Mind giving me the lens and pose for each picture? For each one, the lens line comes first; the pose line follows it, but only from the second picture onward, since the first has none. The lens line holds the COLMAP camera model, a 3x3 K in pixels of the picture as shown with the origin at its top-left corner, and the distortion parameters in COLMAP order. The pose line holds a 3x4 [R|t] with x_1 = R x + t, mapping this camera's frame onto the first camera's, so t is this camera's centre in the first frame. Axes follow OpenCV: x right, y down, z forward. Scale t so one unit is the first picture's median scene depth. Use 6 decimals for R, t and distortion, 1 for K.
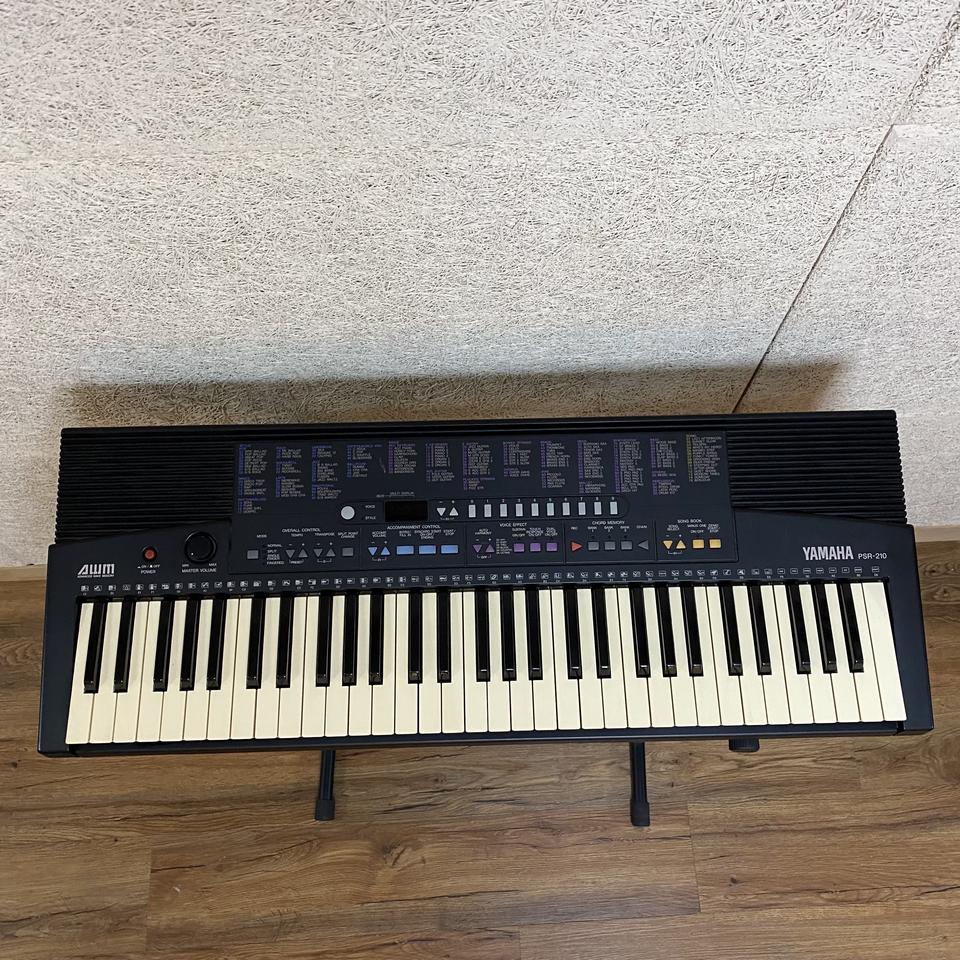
lens RADIAL K [[1013.1, 0, 492.0], [0, 1013.1, 475.5], [0, 0, 1]] dist [-0.005921, 0.000000]
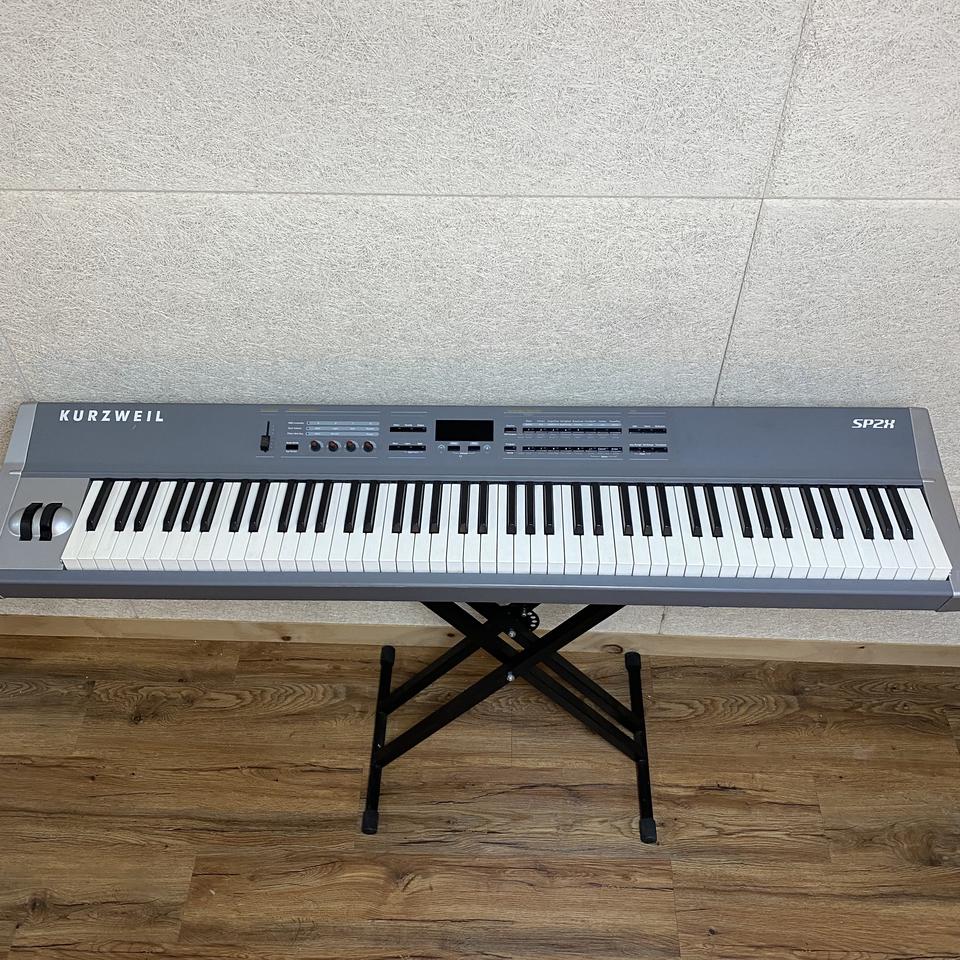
lens RADIAL K [[1013.1, 0, 467.7], [0, 1013.1, 468.3], [0, 0, 1]] dist [-0.005921, 0.000000]
pose [[0.995293, 0.057462, -0.078041, 0.044435], [-0.081232, 0.933815, -0.348411, 0.446518], [0.052856, 0.353110, 0.934087, -0.276609]]
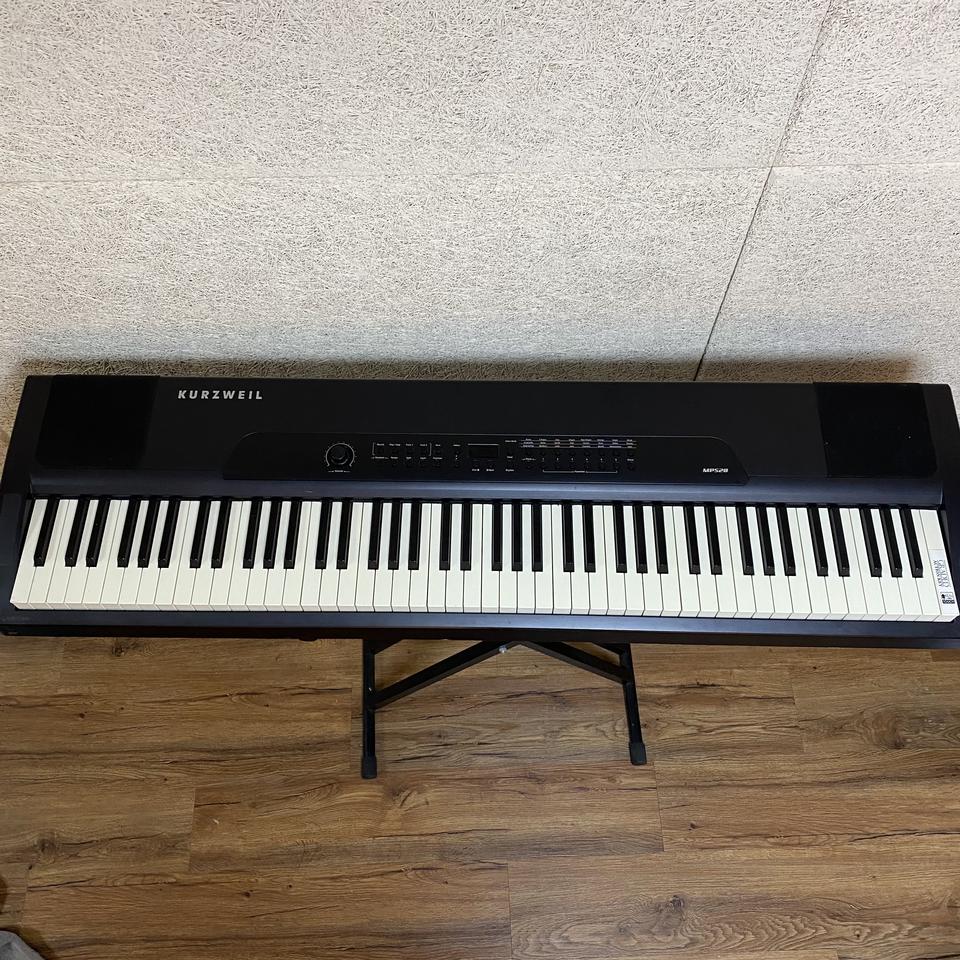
lens RADIAL K [[1013.1, 0, 481.9], [0, 1013.1, 483.8], [0, 0, 1]] dist [-0.005921, 0.000000]
pose [[0.999737, 0.019213, -0.012530, 0.004331], [-0.020300, 0.995428, -0.093328, 0.162626], [0.010680, 0.093558, 0.995557, -0.265913]]
